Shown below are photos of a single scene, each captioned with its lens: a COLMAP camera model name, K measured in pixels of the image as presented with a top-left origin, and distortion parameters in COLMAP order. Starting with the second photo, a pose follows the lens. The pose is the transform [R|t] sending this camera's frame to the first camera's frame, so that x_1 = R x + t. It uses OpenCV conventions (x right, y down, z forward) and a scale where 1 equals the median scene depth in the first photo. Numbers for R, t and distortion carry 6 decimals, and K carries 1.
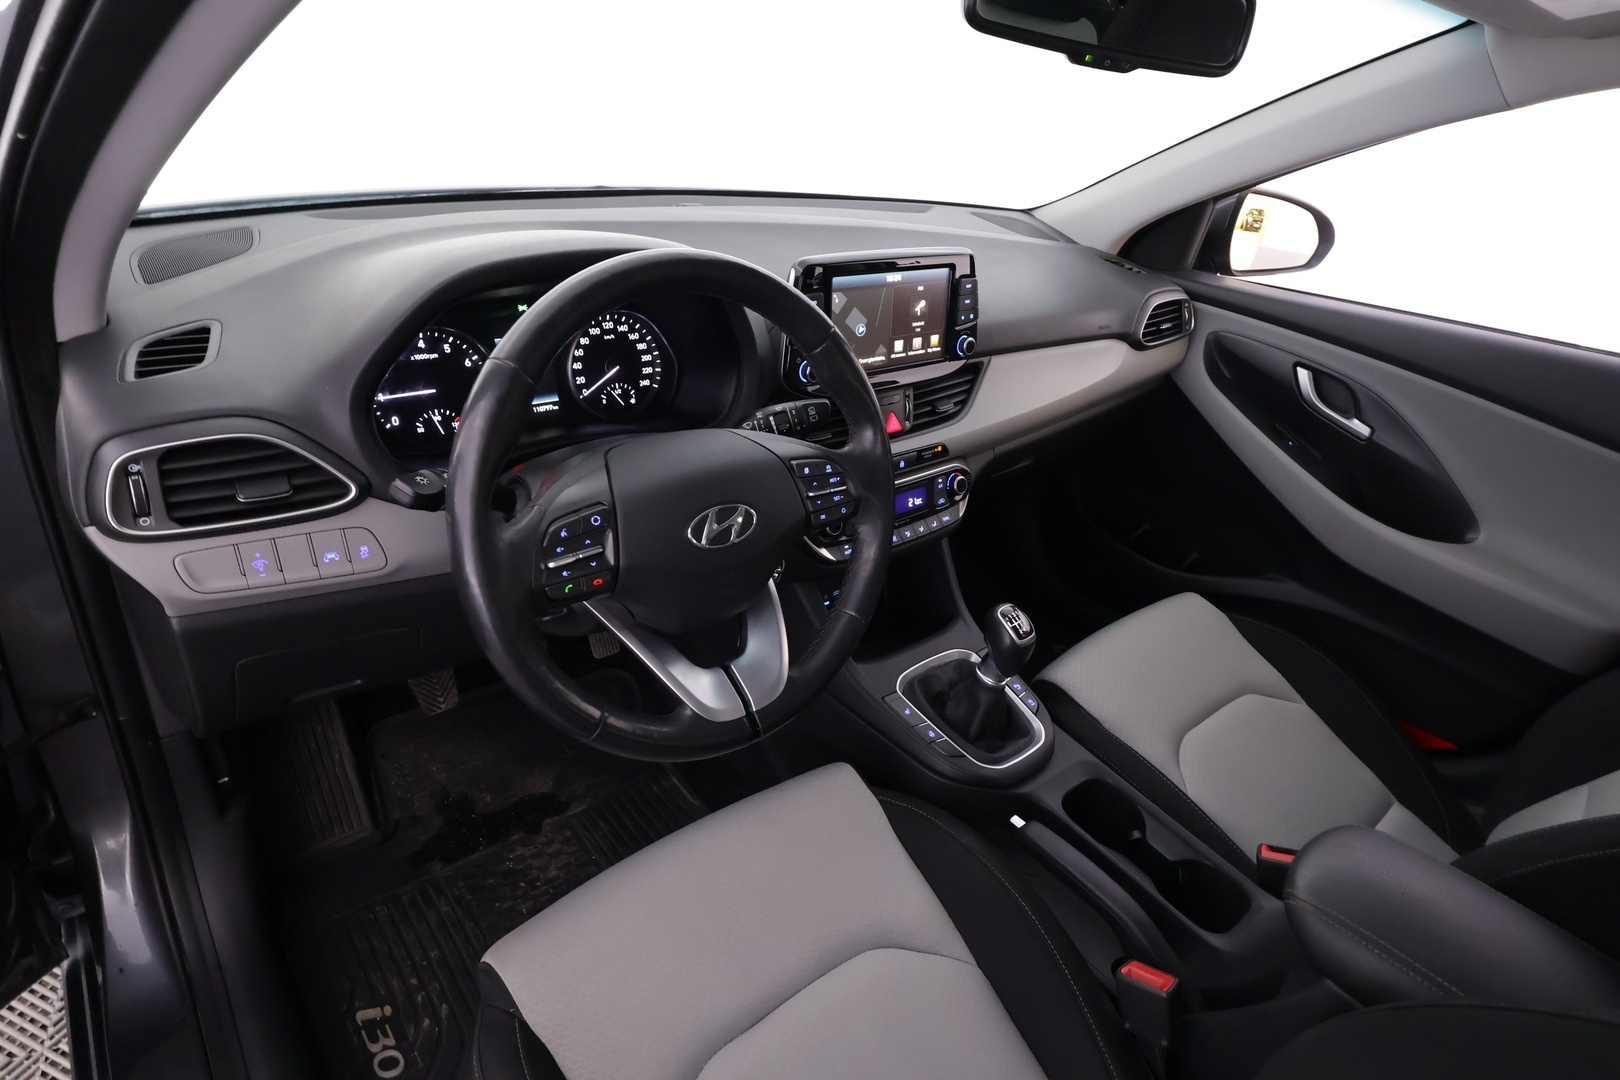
lens RADIAL K [[877.8, 0, 802.1], [0, 877.8, 533.4], [0, 0, 1]] dist [-0.000343, -0.000627]
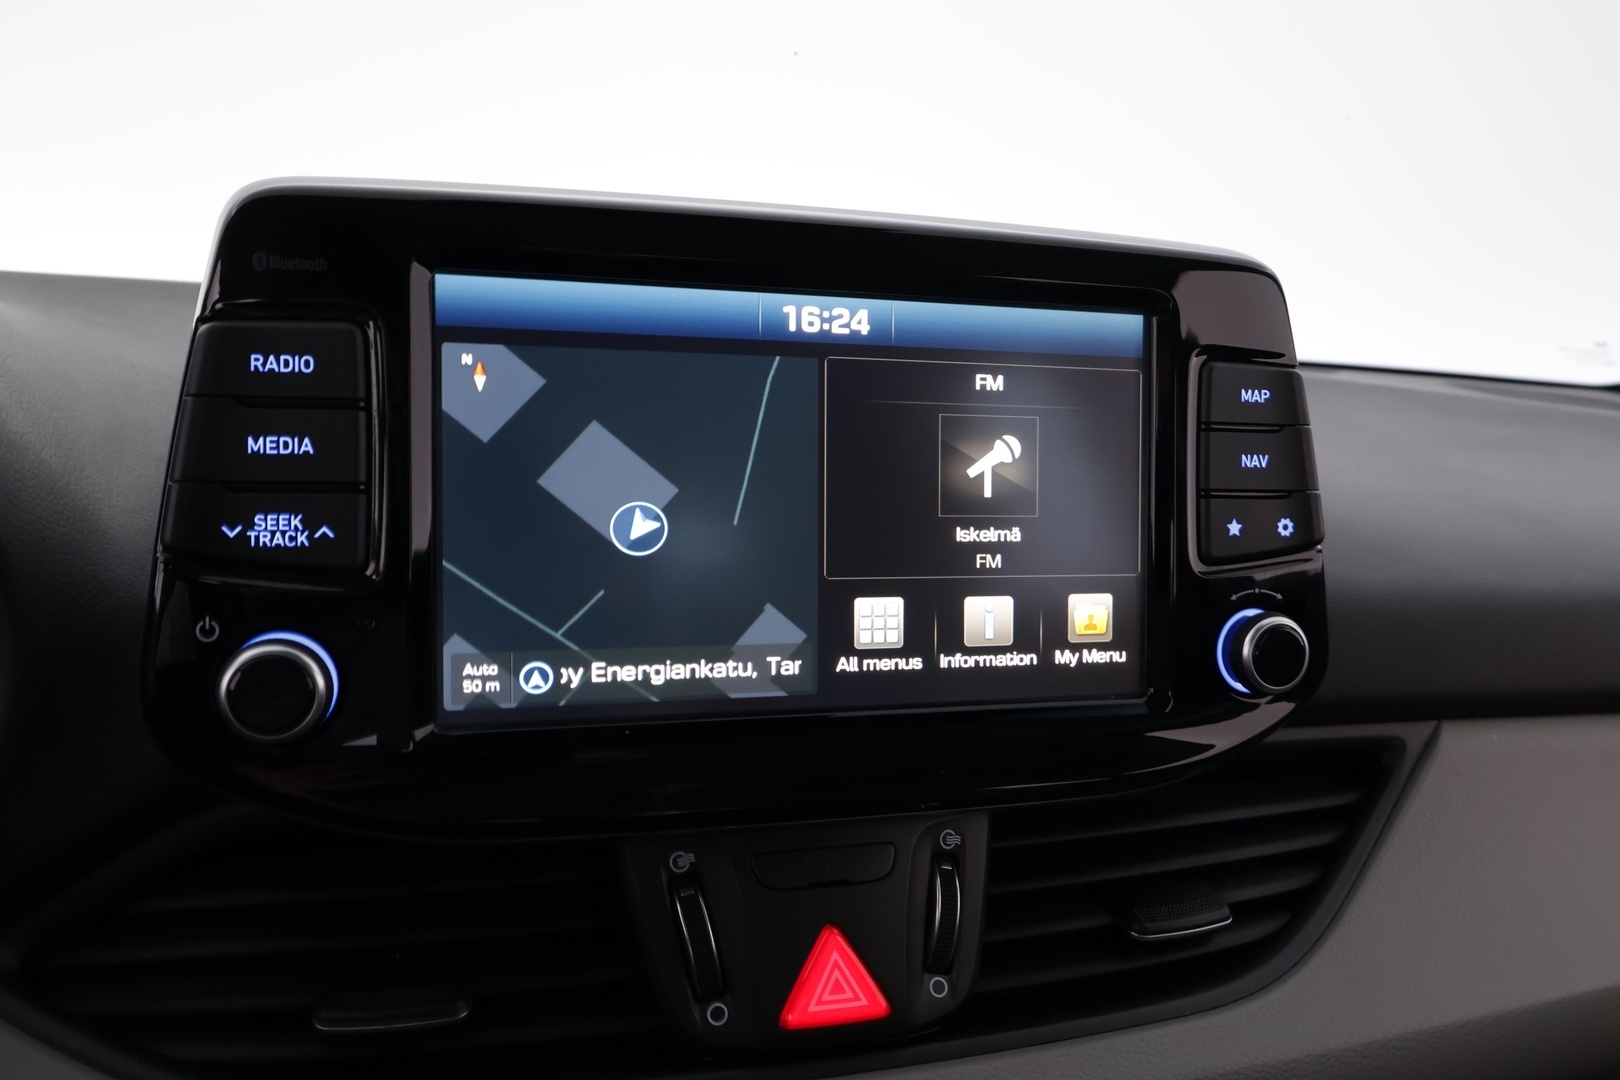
lens RADIAL K [[1179.5, 0, 799.8], [0, 1179.5, 542.0], [0, 0, 1]] dist [-0.001952, 0.001227]
pose [[0.918550, 0.002148, -0.395299, 0.222163], [-0.144964, 0.932150, -0.331786, -0.138661], [0.367765, 0.362066, 0.856538, 0.774532]]
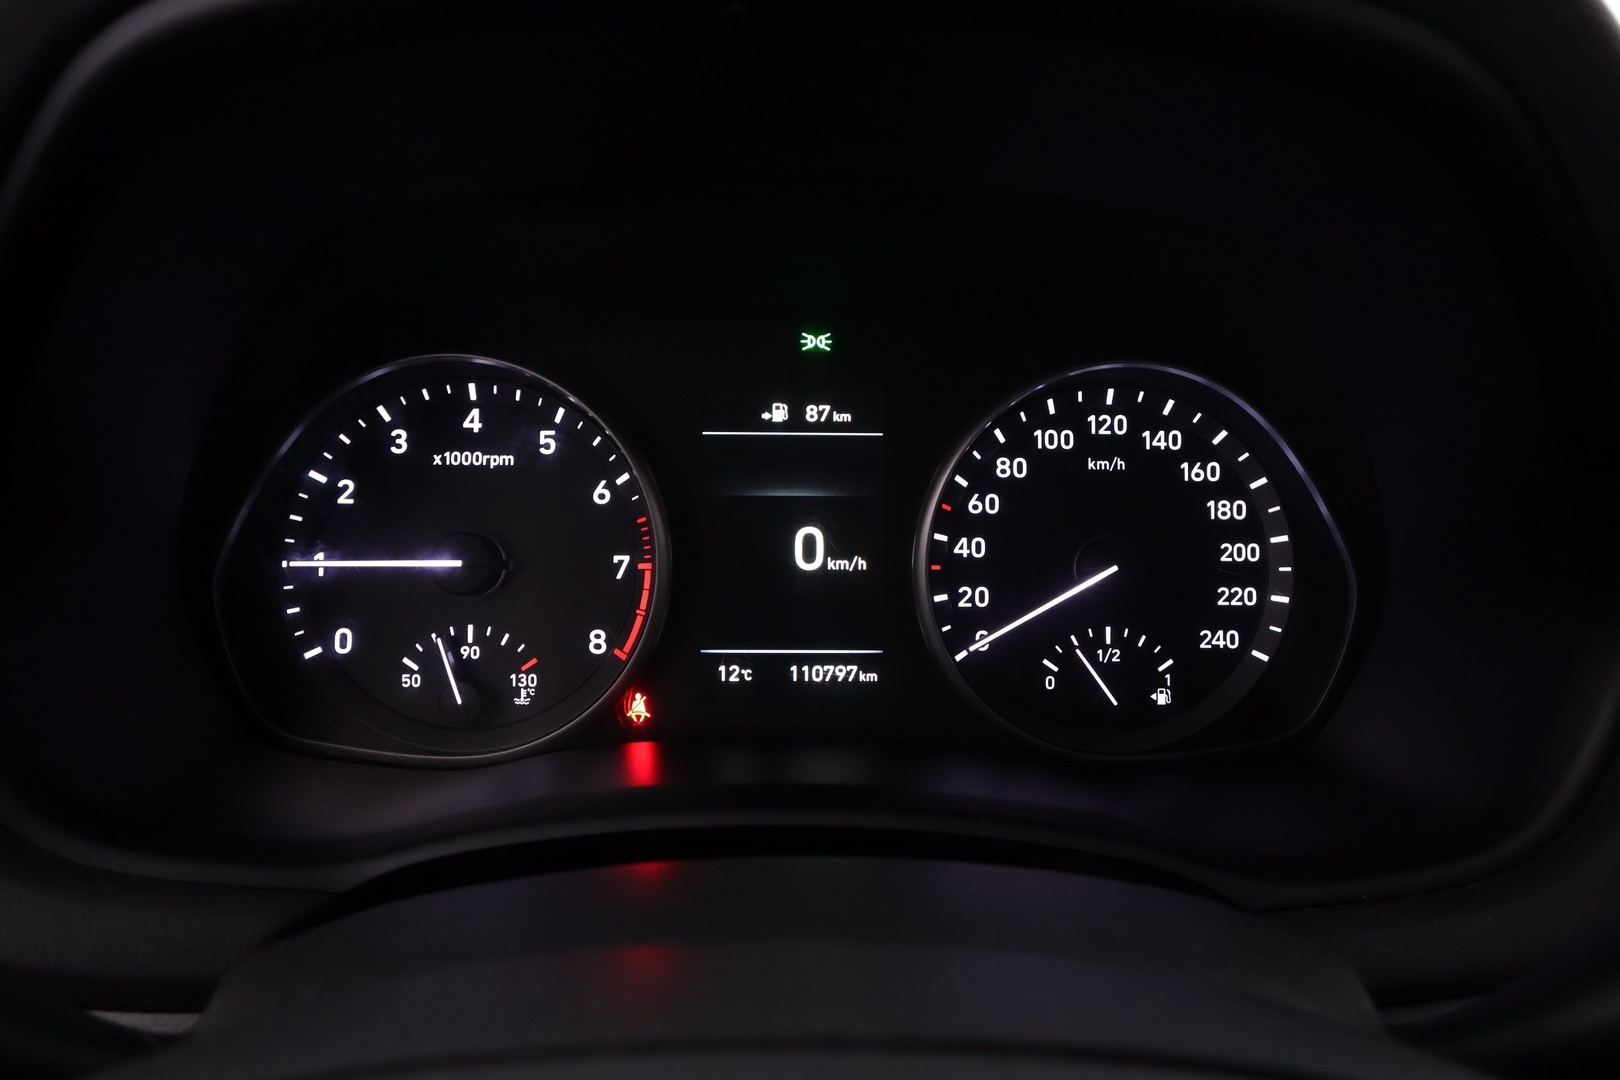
lens RADIAL K [[1179.5, 0, 820.7], [0, 1179.5, 533.2], [0, 0, 1]] dist [-0.001952, 0.001227]
pose [[0.785652, 0.086321, -0.612617, -0.054250], [-0.232307, 0.958920, -0.162807, -0.114856], [0.573397, 0.270225, 0.773430, 0.637406]]
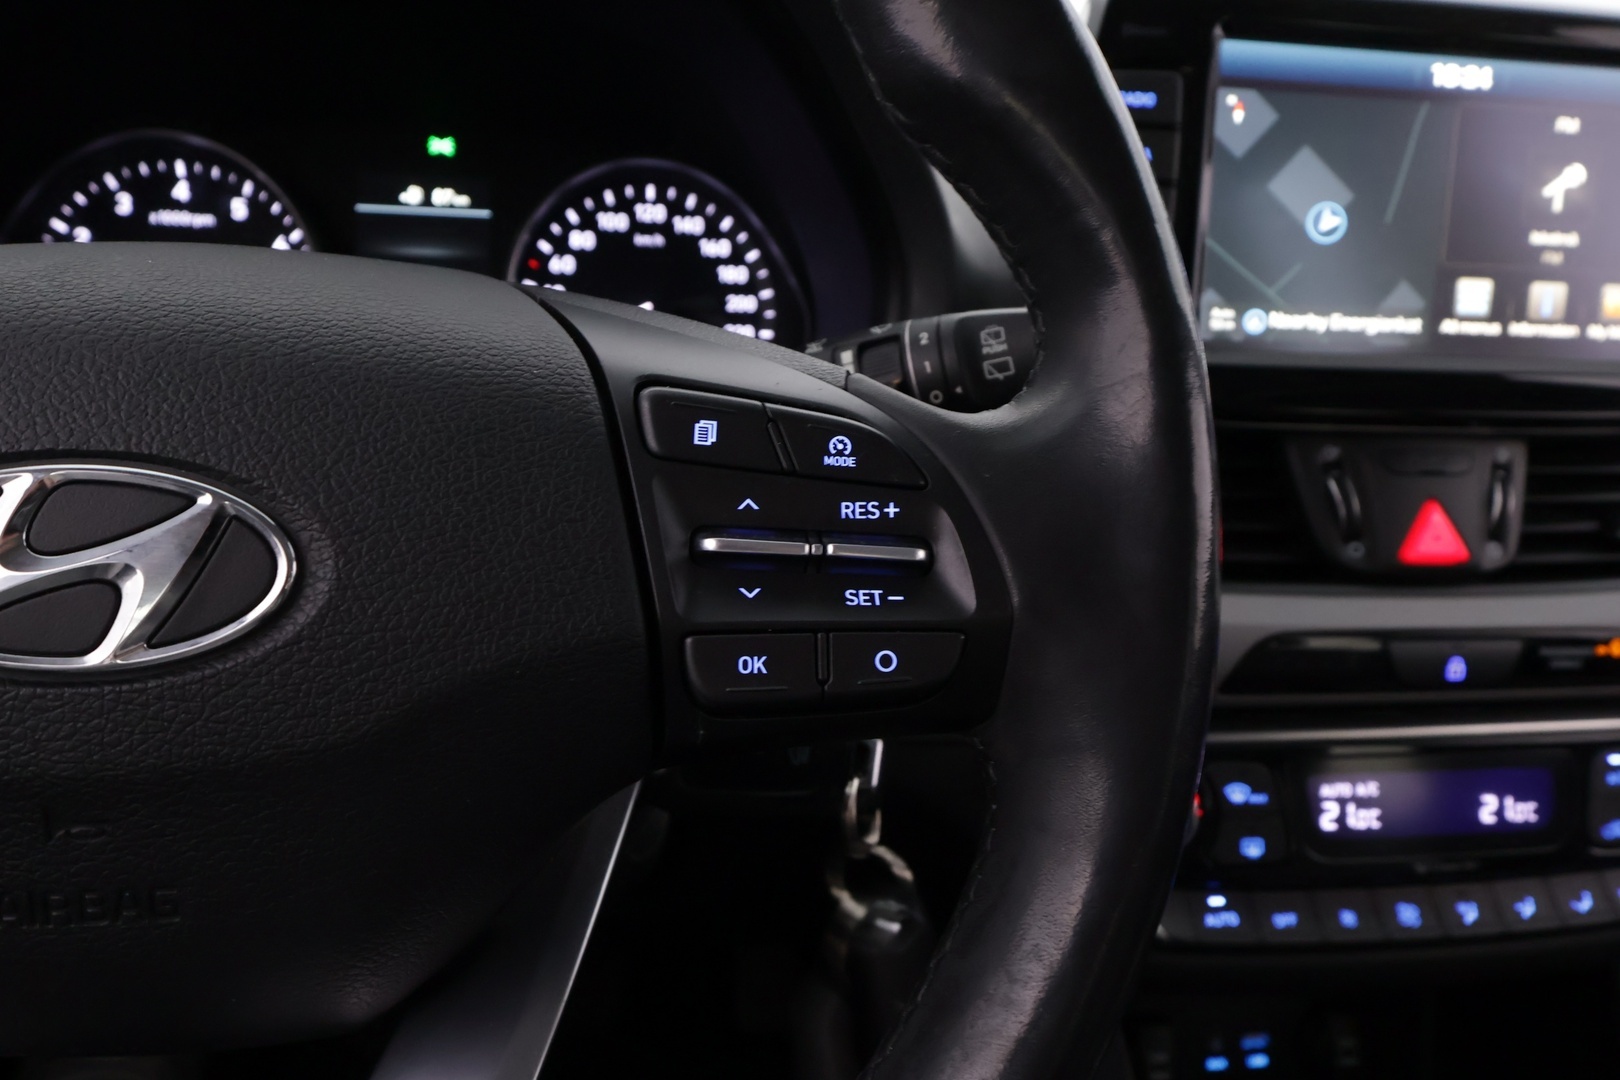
lens RADIAL K [[1179.5, 0, 815.5], [0, 1179.5, 538.3], [0, 0, 1]] dist [-0.001952, 0.001227]
pose [[0.865984, 0.085111, -0.492775, 0.128815], [-0.205075, 0.959181, -0.194723, 0.002372], [0.456087, 0.269683, 0.848089, 0.586291]]
